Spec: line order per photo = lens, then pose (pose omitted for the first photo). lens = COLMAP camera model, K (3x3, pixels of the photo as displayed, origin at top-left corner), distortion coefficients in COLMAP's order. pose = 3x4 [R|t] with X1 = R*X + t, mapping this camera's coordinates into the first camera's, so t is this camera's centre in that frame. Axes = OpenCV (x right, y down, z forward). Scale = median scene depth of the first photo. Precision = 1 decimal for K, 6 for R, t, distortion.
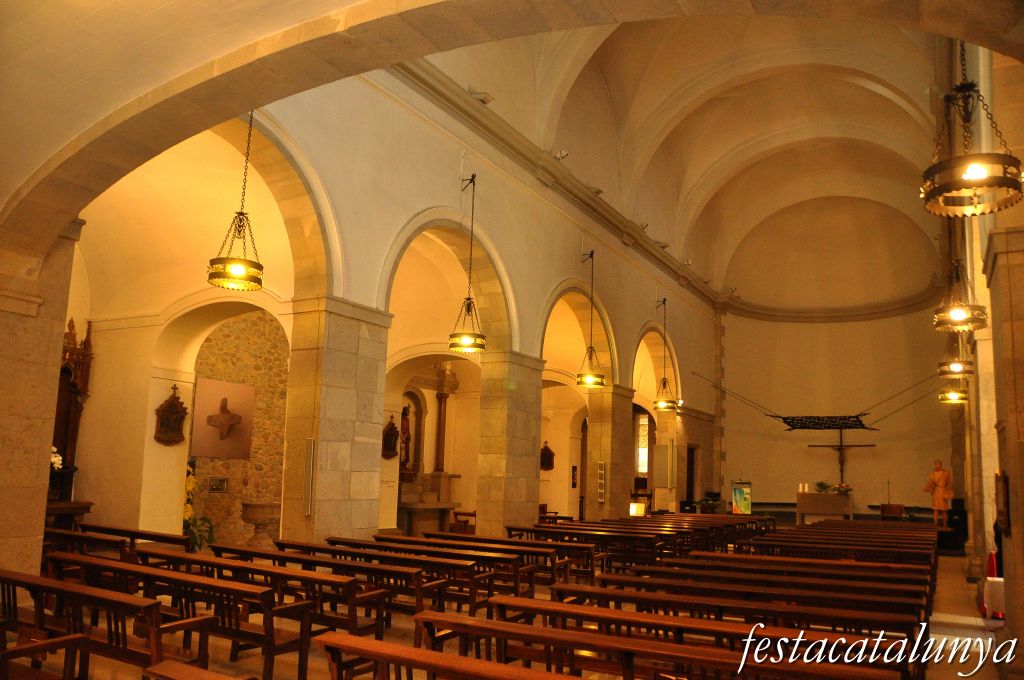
lens RADIAL K [[794.9, 0, 496.7], [0, 794.9, 357.1], [0, 0, 1]] dist [-0.108702, 0.009613]
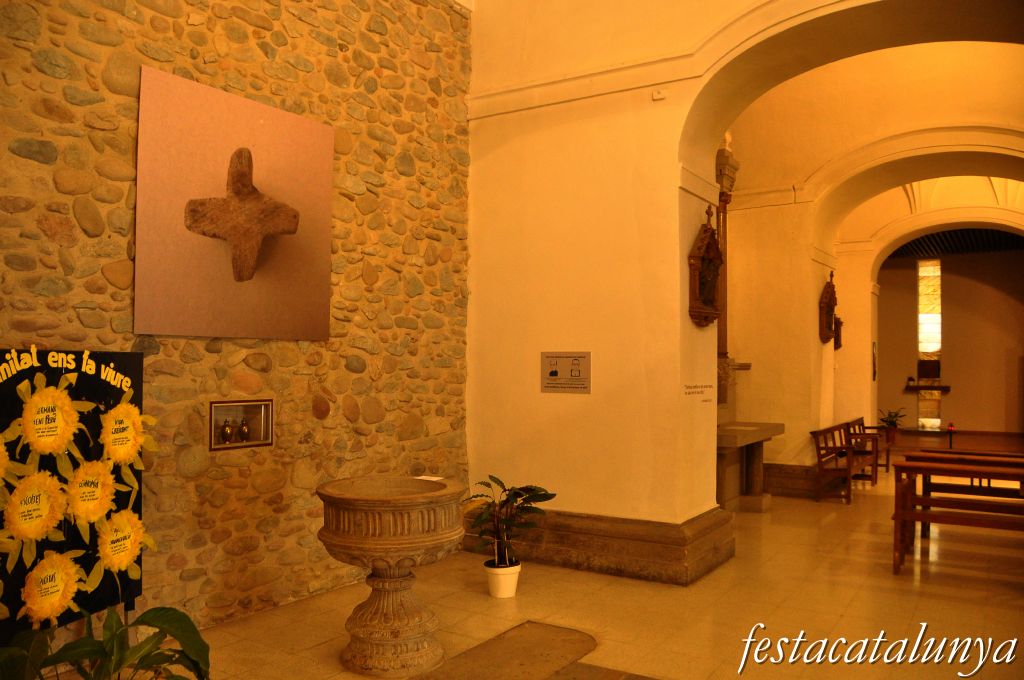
lens RADIAL K [[794.9, 0, 496.7], [0, 794.9, 357.1], [0, 0, 1]] dist [-0.108702, 0.009613]
pose [[0.997723, -0.025819, -0.062304, -0.222106], [0.034466, 0.989272, 0.141961, 0.091464], [0.057970, -0.143786, 0.987909, 0.667677]]
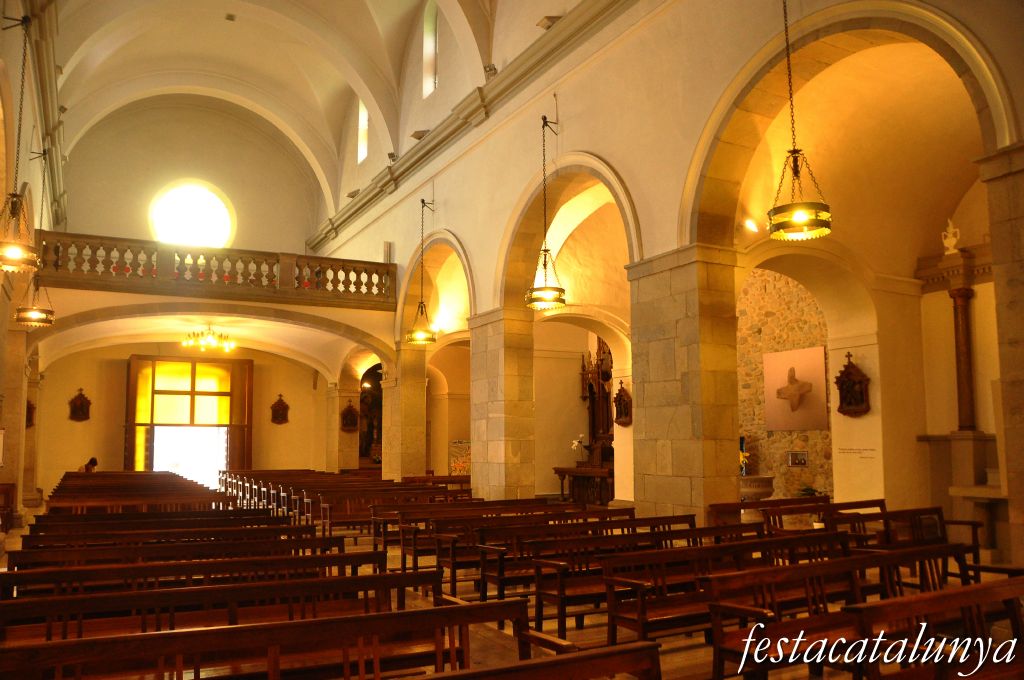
lens RADIAL K [[794.9, 0, 496.7], [0, 794.9, 357.1], [0, 0, 1]] dist [-0.108702, 0.009613]
pose [[-0.522970, -0.123541, -0.843350, 0.624956], [0.113268, 0.970592, -0.212419, 0.195519], [0.844792, -0.206614, -0.493597, 1.138119]]
